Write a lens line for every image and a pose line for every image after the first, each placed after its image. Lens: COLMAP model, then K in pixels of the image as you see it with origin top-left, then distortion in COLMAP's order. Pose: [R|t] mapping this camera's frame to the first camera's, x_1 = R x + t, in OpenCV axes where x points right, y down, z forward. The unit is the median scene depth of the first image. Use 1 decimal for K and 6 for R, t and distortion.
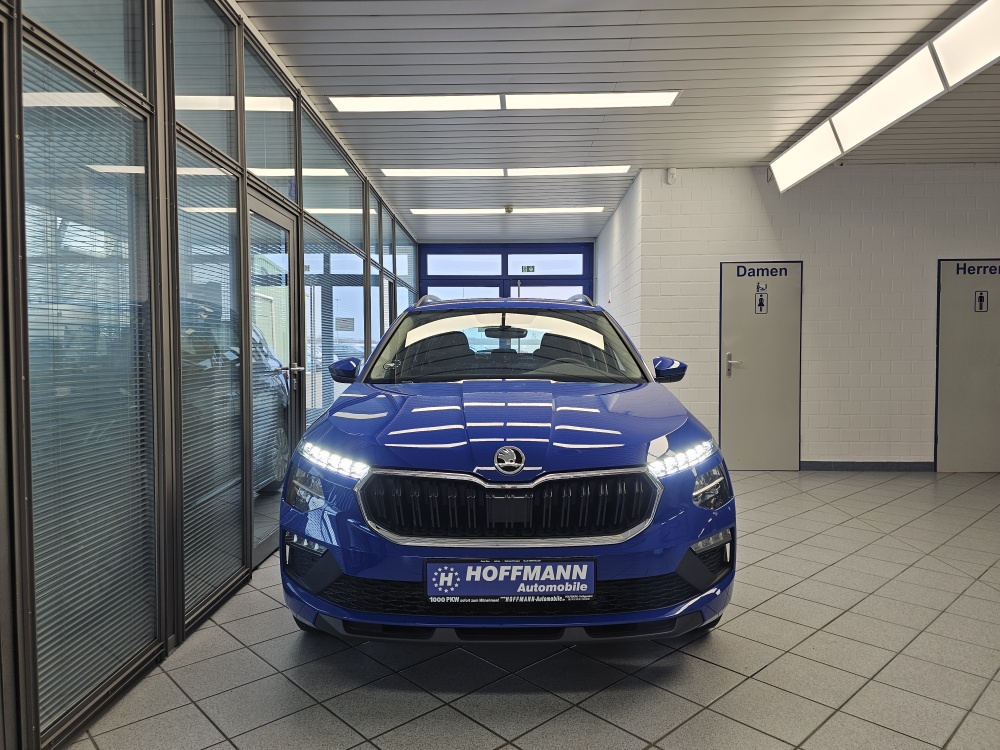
lens RADIAL K [[683.1, 0, 496.1], [0, 683.1, 353.6], [0, 0, 1]] dist [0.074267, -0.056886]
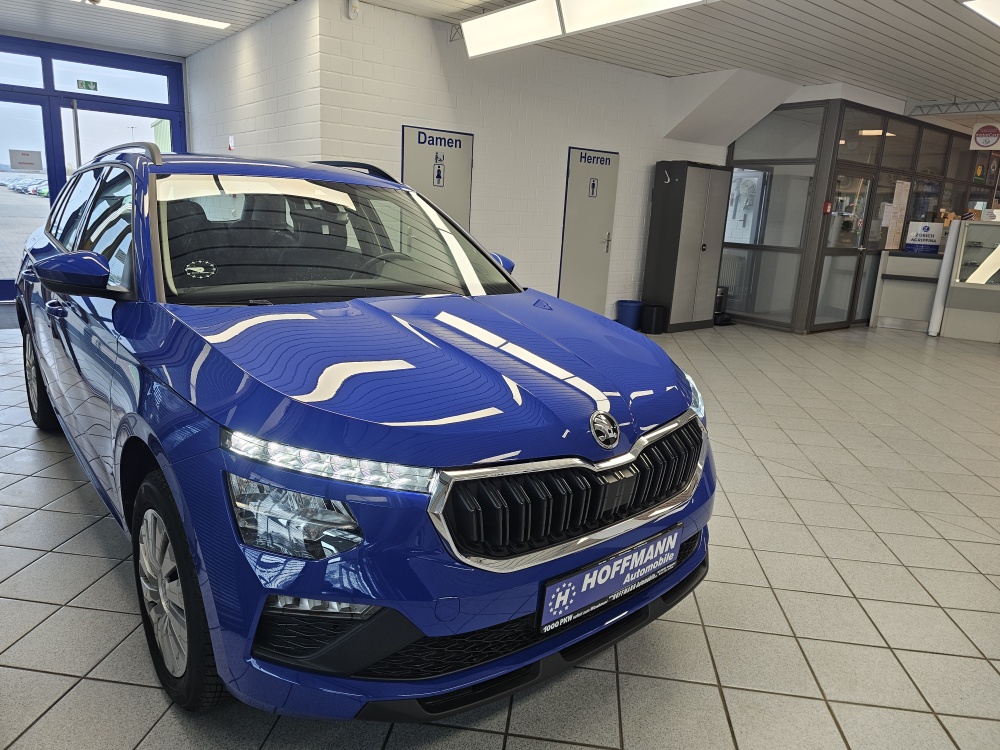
lens RADIAL K [[683.1, 0, 496.1], [0, 683.1, 353.6], [0, 0, 1]] dist [0.074267, -0.056886]
pose [[0.765052, -0.093548, 0.637137, -0.200680], [-0.049856, 0.977818, 0.203434, -0.028452], [-0.642035, -0.187403, 0.743418, 0.185759]]
